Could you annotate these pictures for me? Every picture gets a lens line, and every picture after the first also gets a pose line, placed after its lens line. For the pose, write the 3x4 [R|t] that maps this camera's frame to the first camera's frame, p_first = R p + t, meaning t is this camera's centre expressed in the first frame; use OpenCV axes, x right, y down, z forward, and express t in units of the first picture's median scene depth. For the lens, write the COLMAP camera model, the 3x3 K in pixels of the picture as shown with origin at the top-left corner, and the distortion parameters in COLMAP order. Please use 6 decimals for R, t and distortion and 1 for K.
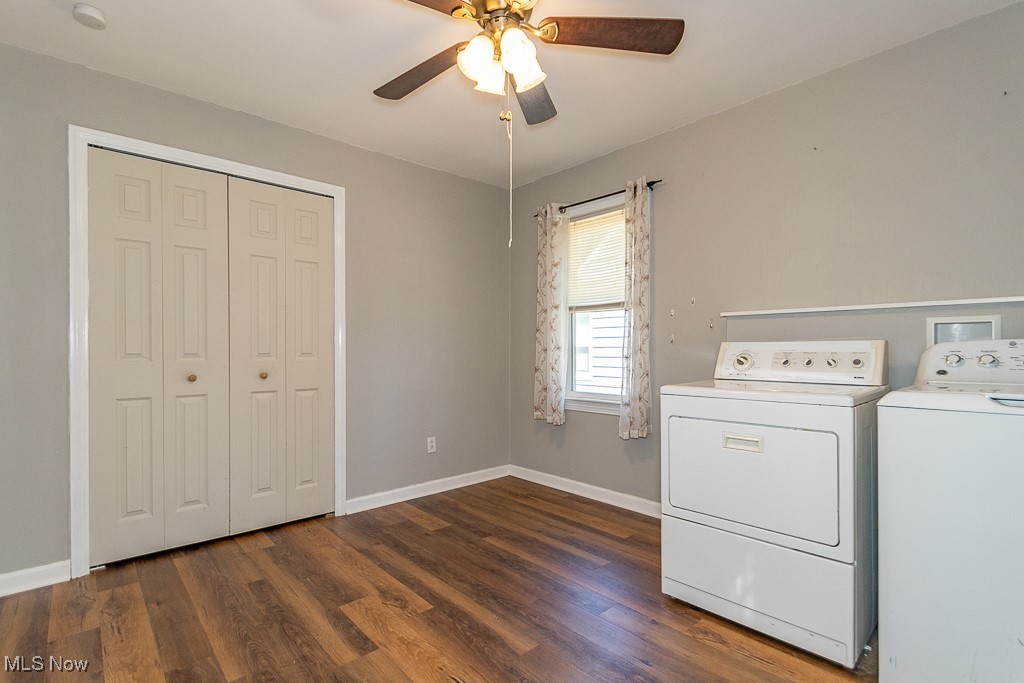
lens RADIAL K [[484.4, 0, 505.5], [0, 484.4, 351.9], [0, 0, 1]] dist [-0.003385, -0.000115]
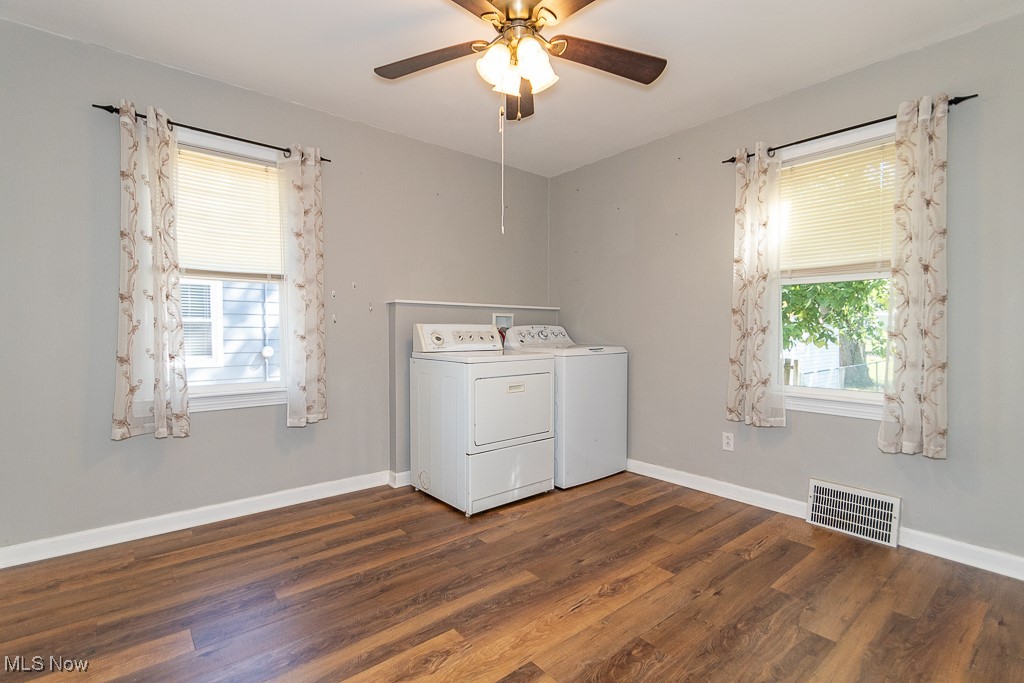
lens RADIAL K [[484.4, 0, 505.5], [0, 484.4, 351.9], [0, 0, 1]] dist [-0.003385, -0.000115]
pose [[0.024599, -0.043566, 0.998748, -0.721386], [0.004222, 0.999046, 0.043475, -0.000861], [-0.999688, 0.003147, 0.024760, 0.649839]]
